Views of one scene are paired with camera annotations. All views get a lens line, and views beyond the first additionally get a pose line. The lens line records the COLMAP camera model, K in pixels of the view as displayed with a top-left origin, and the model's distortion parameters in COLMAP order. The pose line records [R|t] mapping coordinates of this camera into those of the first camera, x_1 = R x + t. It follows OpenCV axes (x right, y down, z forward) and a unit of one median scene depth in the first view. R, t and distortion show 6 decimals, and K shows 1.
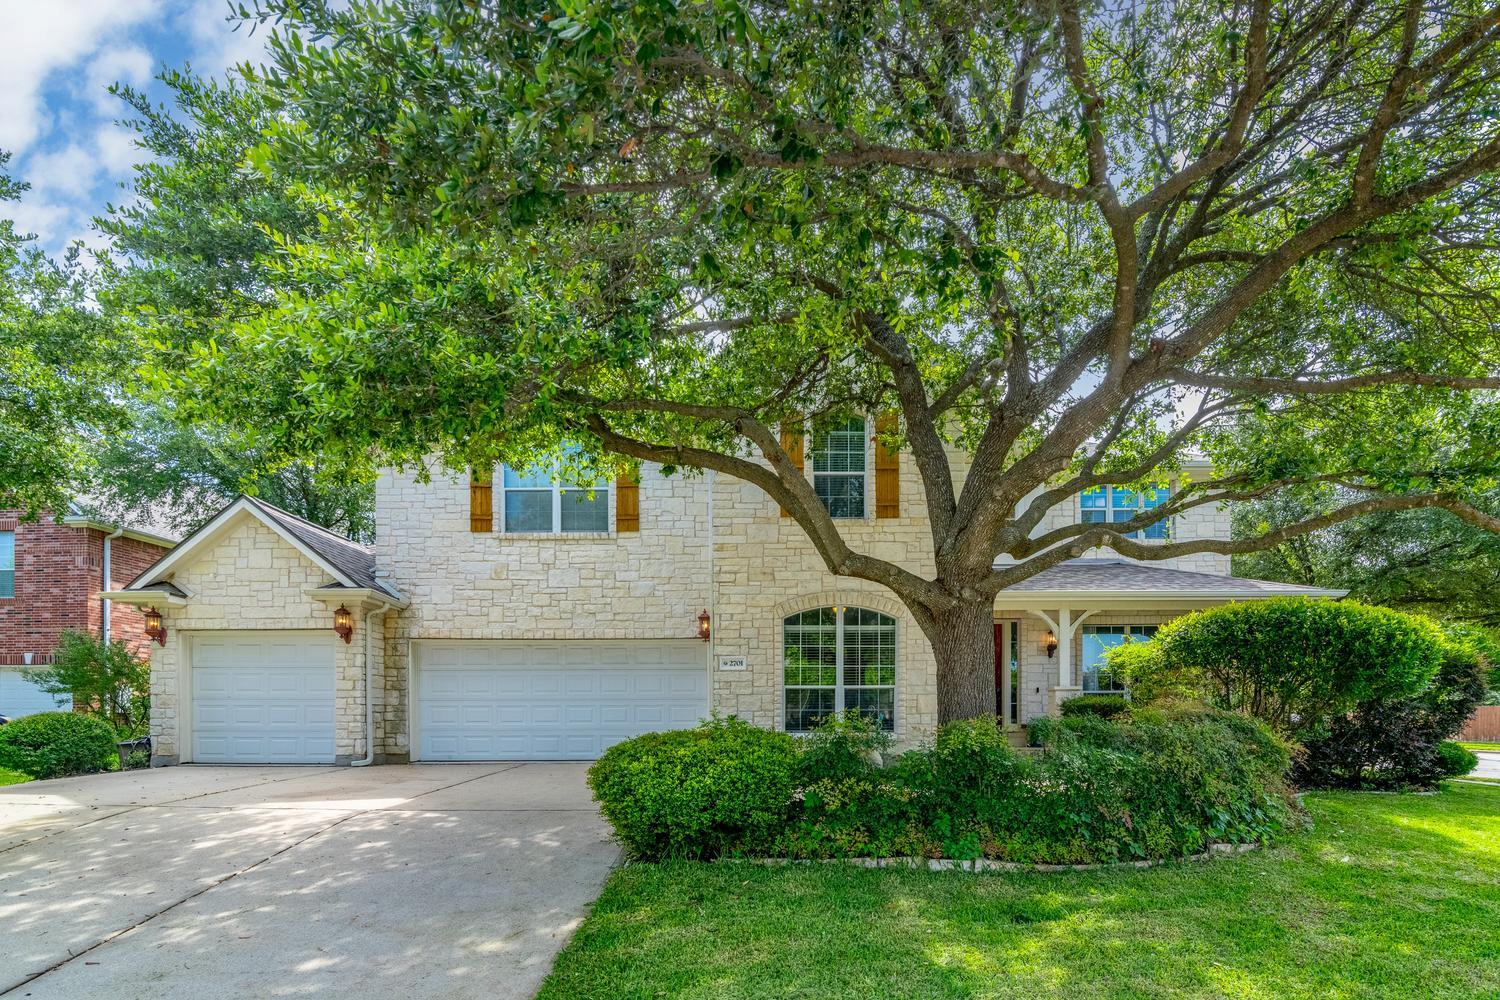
lens RADIAL K [[685.3, 0, 750.0], [0, 685.3, 528.2], [0, 0, 1]] dist [-0.000773, -0.000106]
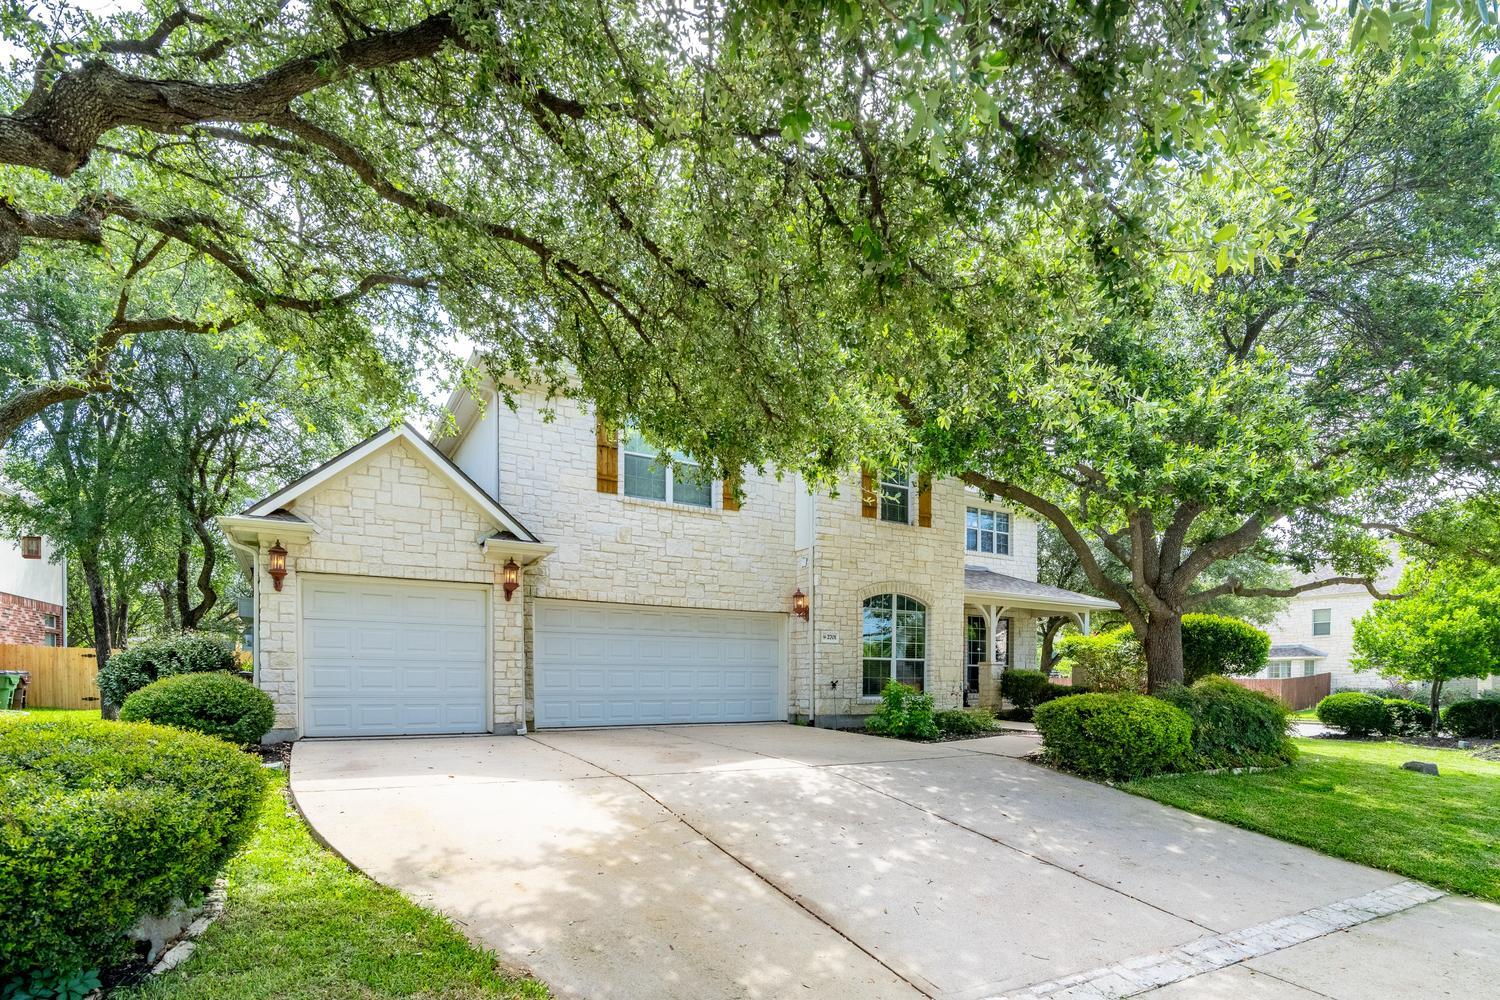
lens RADIAL K [[702.7, 0, 741.1], [0, 702.7, 468.3], [0, 0, 1]] dist [-0.001295, -0.000176]
pose [[0.861906, 0.152428, 0.483616, -0.749395], [-0.141493, 0.988163, -0.059282, 0.003220], [-0.486928, -0.017332, 0.873270, 0.022987]]
